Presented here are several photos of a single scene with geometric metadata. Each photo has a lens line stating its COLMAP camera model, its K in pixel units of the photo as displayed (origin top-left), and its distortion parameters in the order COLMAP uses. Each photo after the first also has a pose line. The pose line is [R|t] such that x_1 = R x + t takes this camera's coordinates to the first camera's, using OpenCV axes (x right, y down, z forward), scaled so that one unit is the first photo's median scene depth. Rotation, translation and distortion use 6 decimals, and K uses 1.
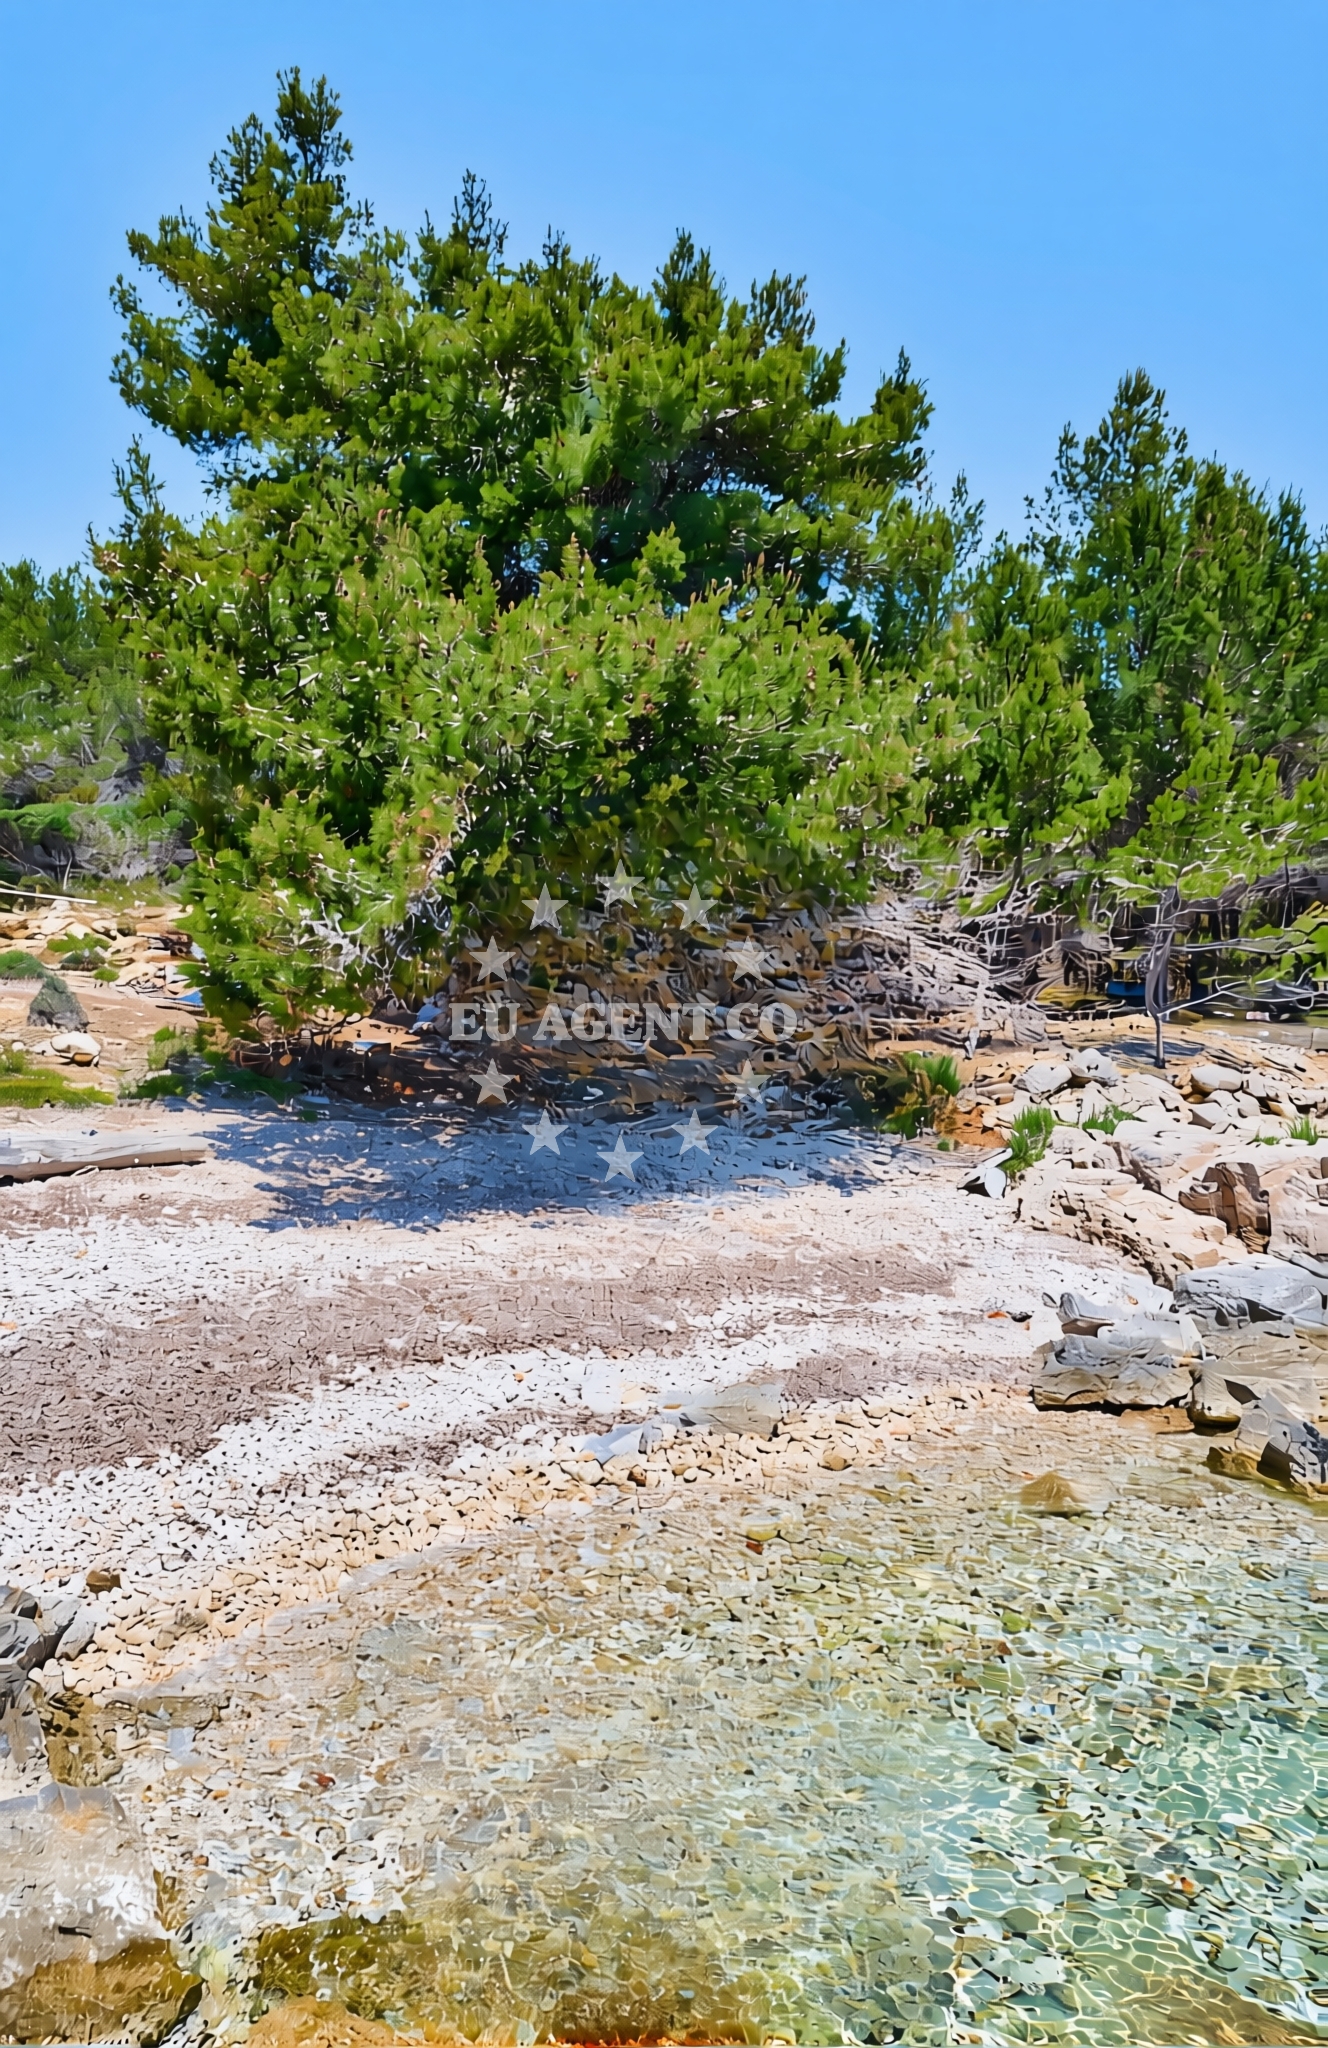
lens RADIAL K [[1341.7, 0, 655.1], [0, 1341.7, 1041.6], [0, 0, 1]] dist [0.016976, 0.014262]
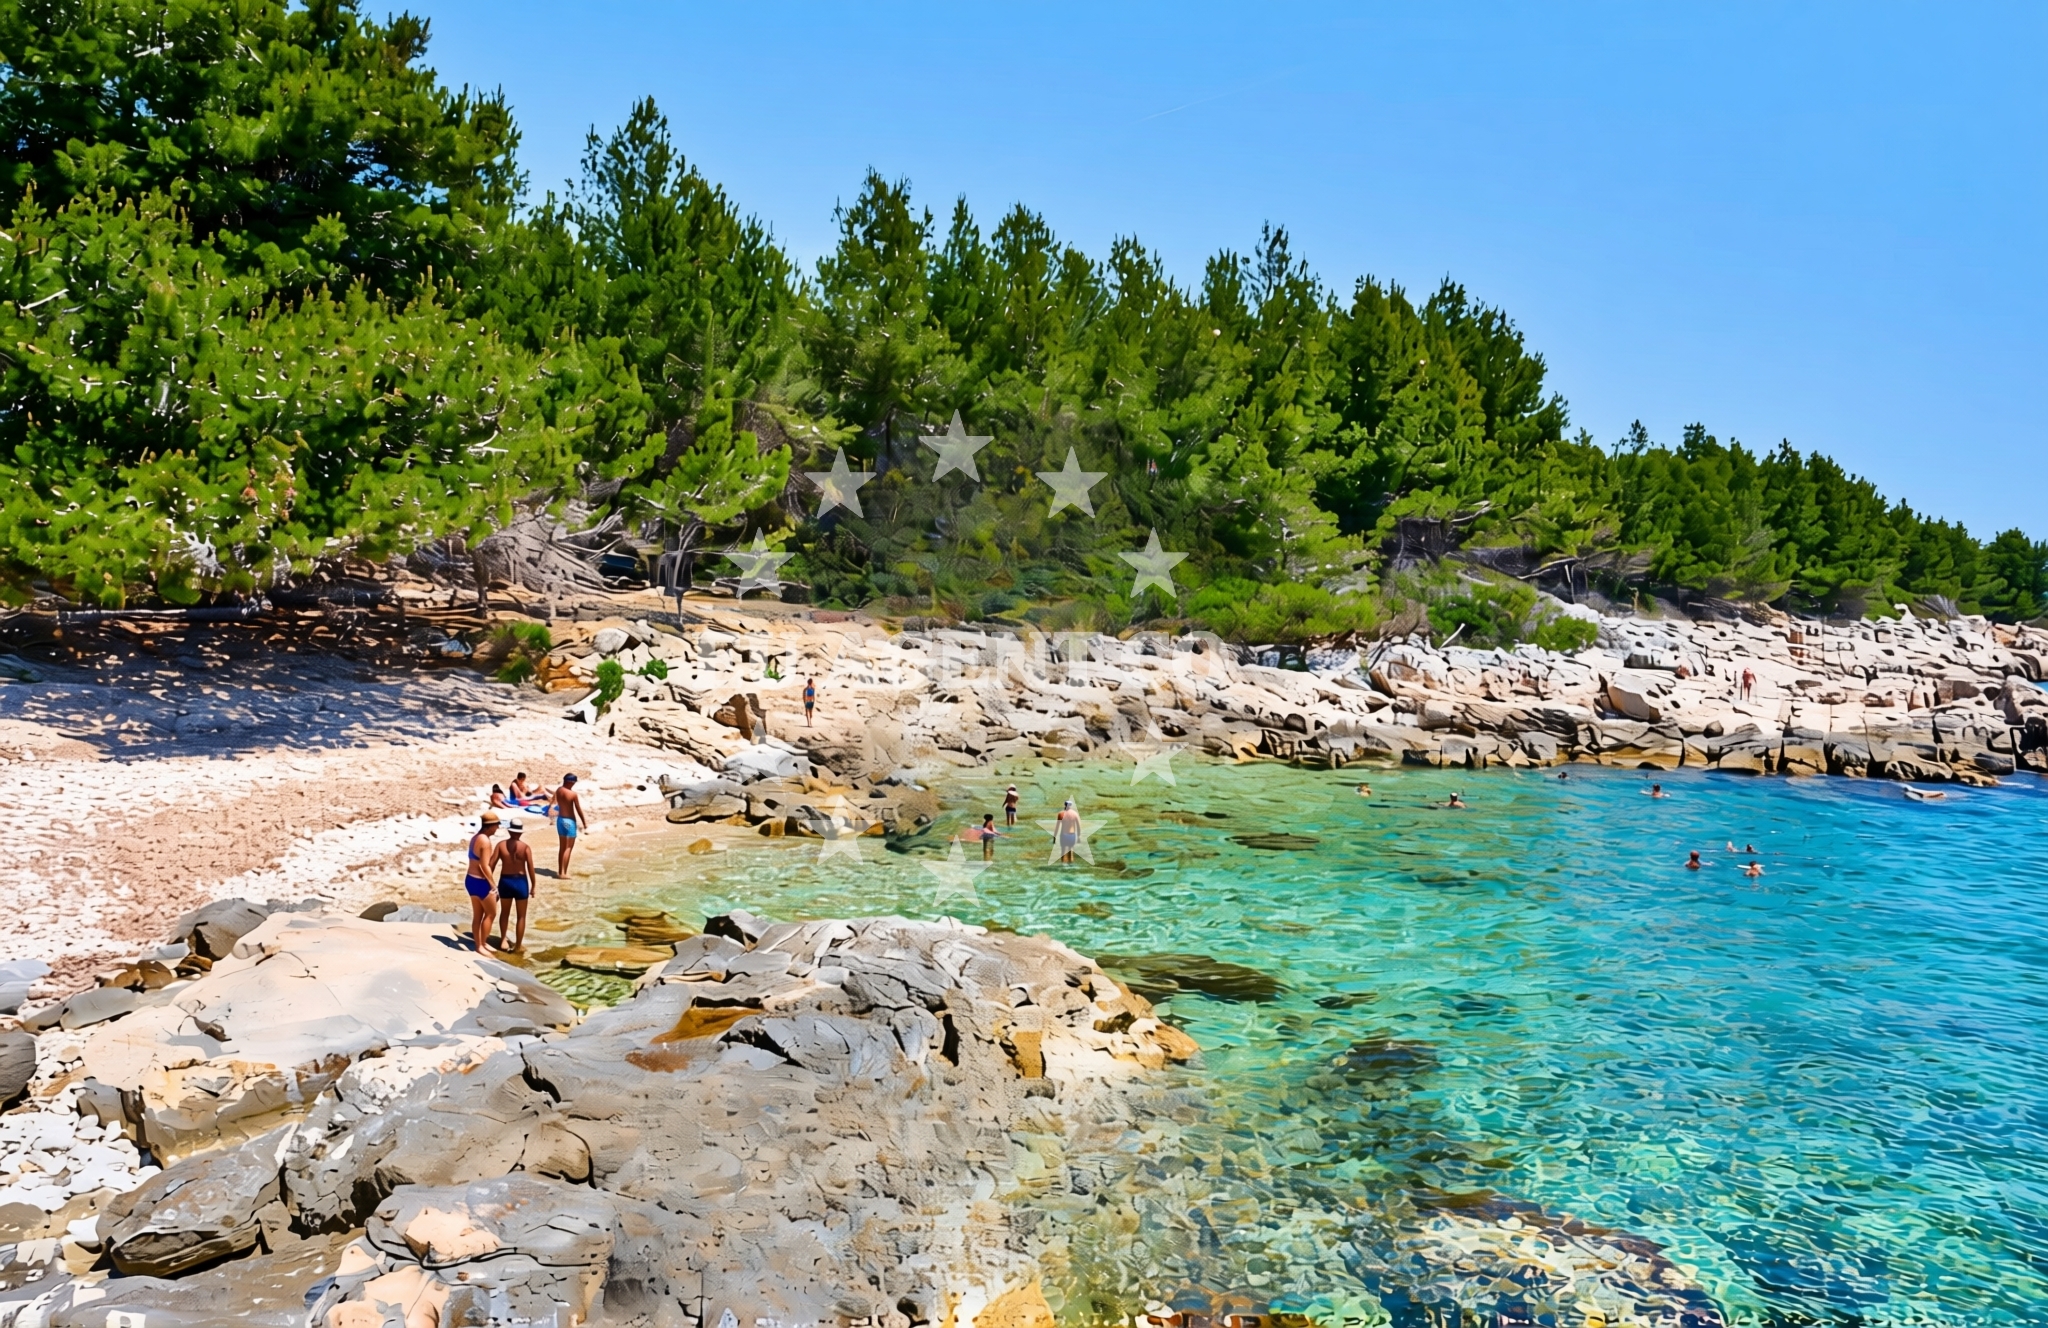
lens RADIAL K [[1341.7, 0, 1061.2], [0, 1341.7, 600.0], [0, 0, 1]] dist [0.016976, 0.014262]
pose [[0.762481, 0.014213, 0.646855, -0.288975], [-0.020962, 0.999777, 0.002741, -0.032146], [-0.646671, -0.015650, 0.762608, -0.433527]]
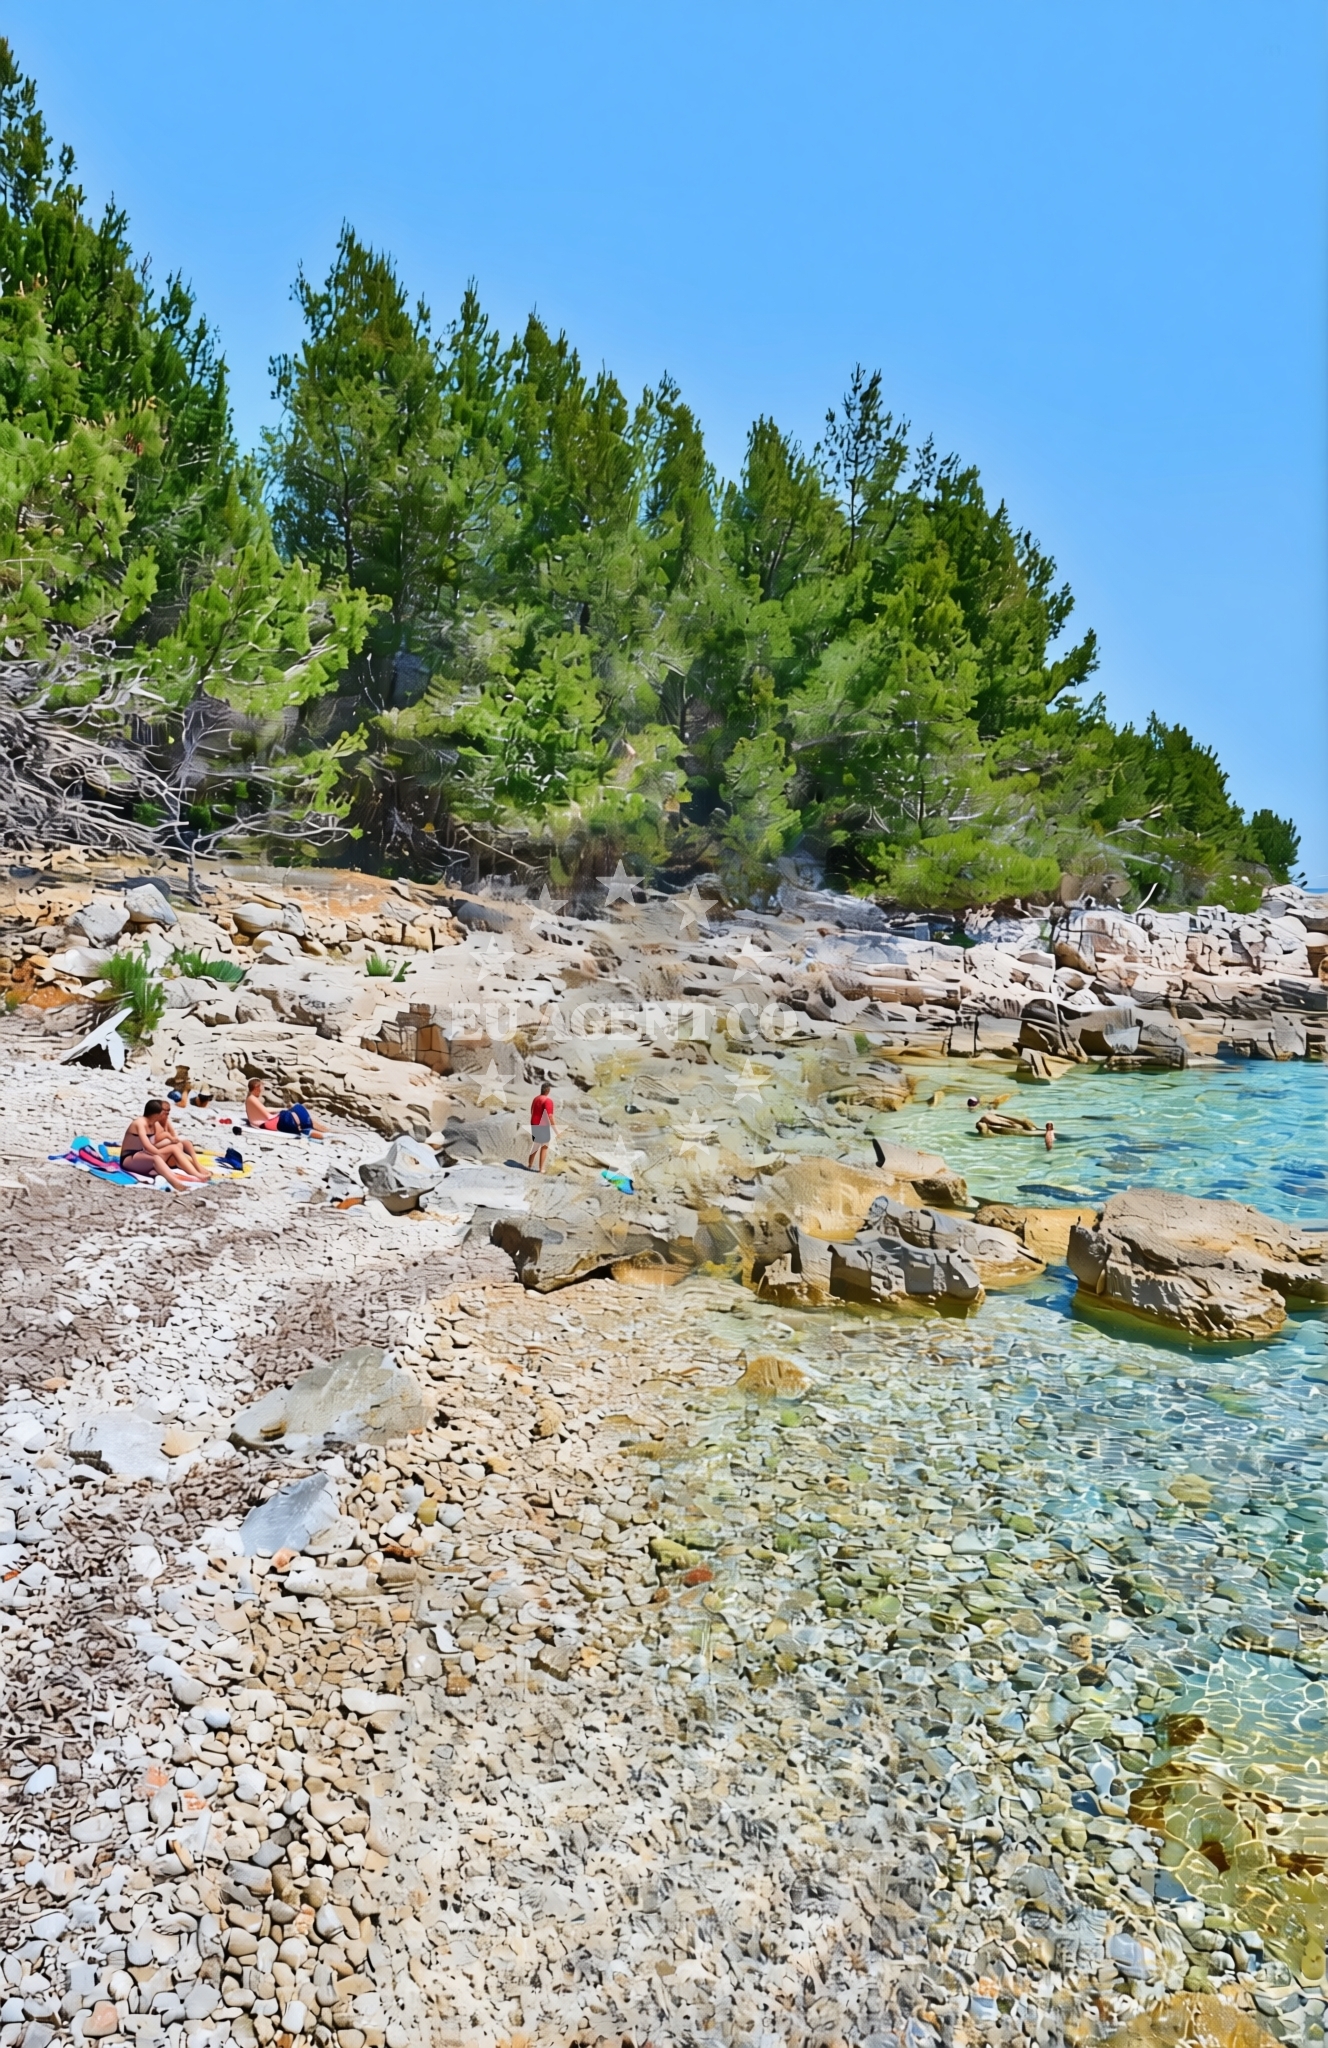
lens RADIAL K [[1341.7, 0, 700.2], [0, 1341.7, 1022.6], [0, 0, 1]] dist [0.016976, 0.014262]
pose [[0.563062, -0.079621, 0.822570, -0.192111], [-0.001660, 0.995237, 0.097471, 0.009518], [-0.826413, -0.056248, 0.560248, 0.249838]]
